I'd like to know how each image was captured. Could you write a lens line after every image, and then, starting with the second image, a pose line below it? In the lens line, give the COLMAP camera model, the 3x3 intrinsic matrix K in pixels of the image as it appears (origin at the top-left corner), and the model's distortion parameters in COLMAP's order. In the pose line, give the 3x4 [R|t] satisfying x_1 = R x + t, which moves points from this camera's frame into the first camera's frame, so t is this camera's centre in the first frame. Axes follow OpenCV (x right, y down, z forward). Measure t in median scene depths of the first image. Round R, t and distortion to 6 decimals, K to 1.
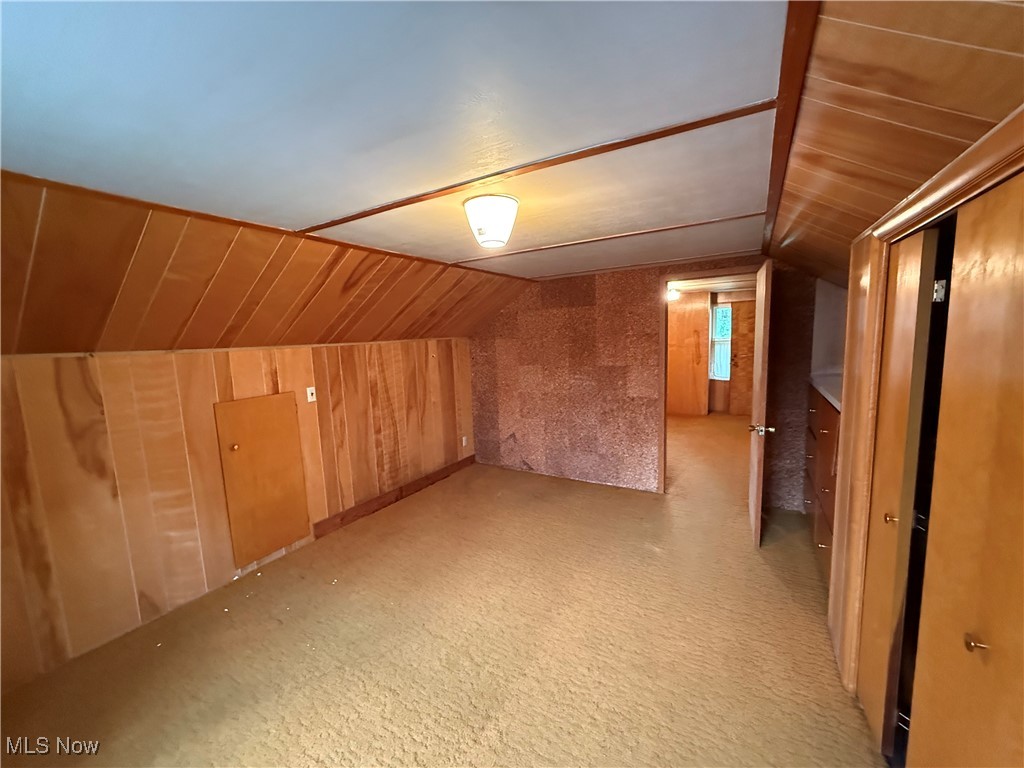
lens RADIAL K [[407.6, 0, 508.5], [0, 407.6, 386.6], [0, 0, 1]] dist [-0.003404, 0.000149]
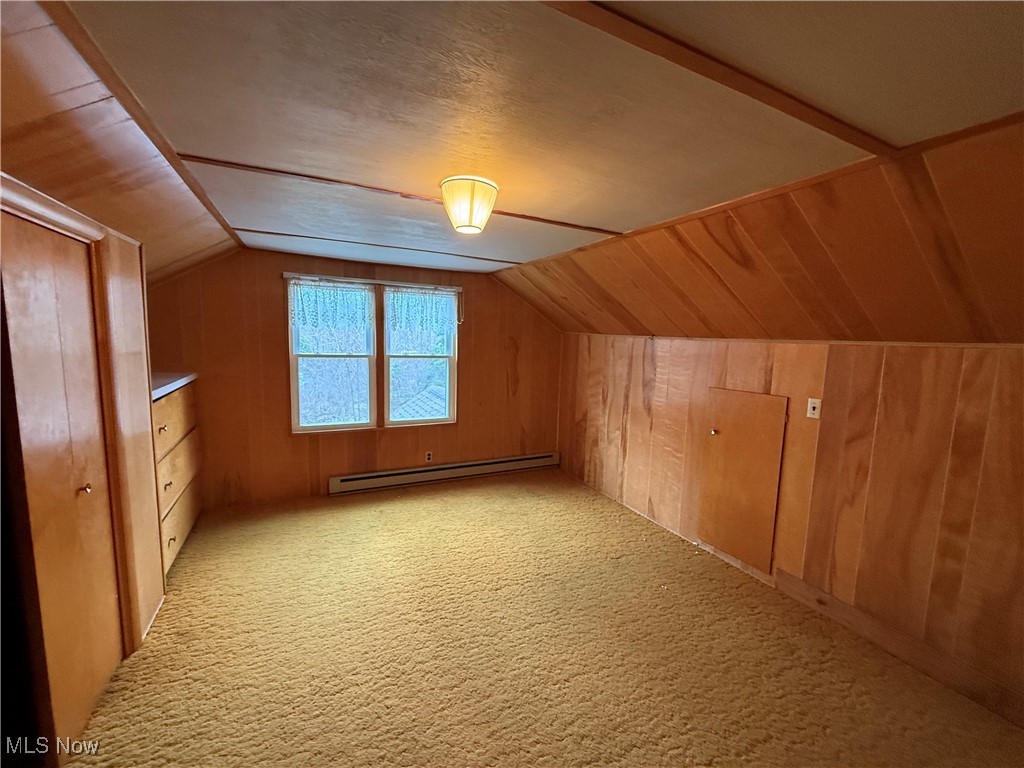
lens RADIAL K [[407.6, 0, 507.8], [0, 407.6, 380.5], [0, 0, 1]] dist [-0.003404, 0.000149]
pose [[-0.546094, 0.114945, -0.829801, 0.419830], [-0.110698, 0.971954, 0.207487, -0.120521], [0.830378, 0.205165, -0.518054, 0.911431]]
